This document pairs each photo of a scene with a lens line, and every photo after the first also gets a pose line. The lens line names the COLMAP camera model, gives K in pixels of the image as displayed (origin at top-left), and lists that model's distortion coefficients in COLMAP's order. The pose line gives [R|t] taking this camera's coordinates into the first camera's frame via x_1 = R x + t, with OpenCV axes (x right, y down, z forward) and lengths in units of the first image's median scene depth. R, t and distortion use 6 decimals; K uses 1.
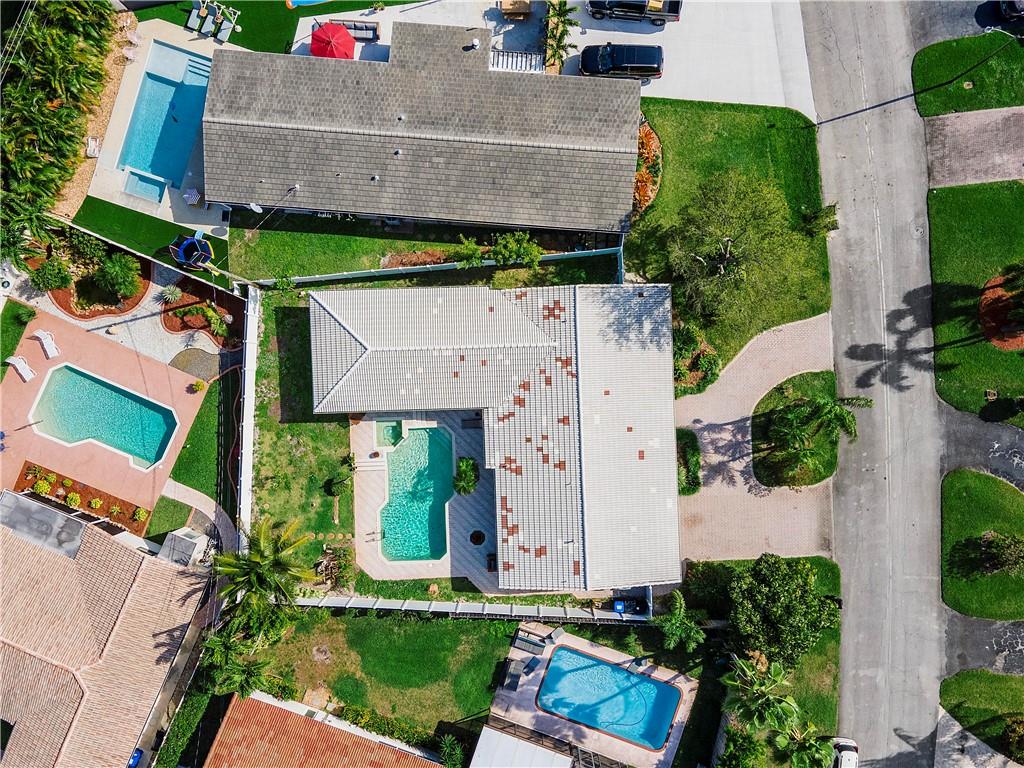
lens RADIAL K [[759.0, 0, 514.3], [0, 759.0, 383.4], [0, 0, 1]] dist [0.019471, 0.027244]
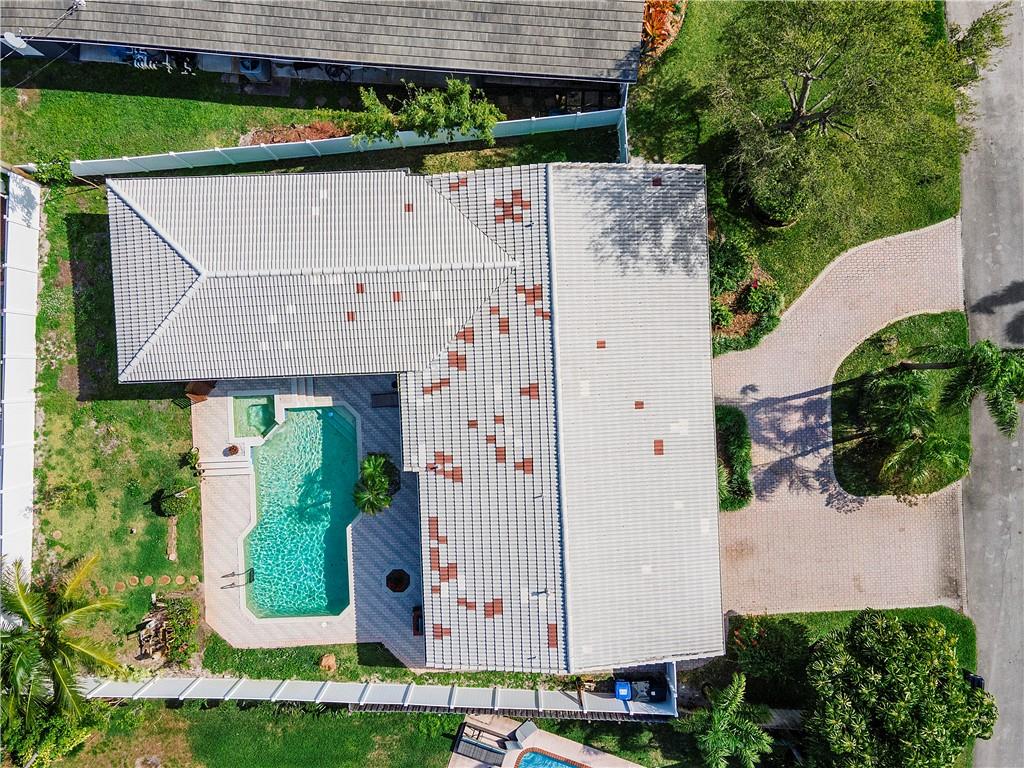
lens RADIAL K [[759.0, 0, 513.6], [0, 759.0, 385.8], [0, 0, 1]] dist [0.019471, 0.027244]
pose [[0.999974, -0.007190, 0.000675, 0.048407], [0.007183, 0.999912, 0.011155, 0.035347], [-0.000755, -0.011150, 0.999938, 0.372228]]
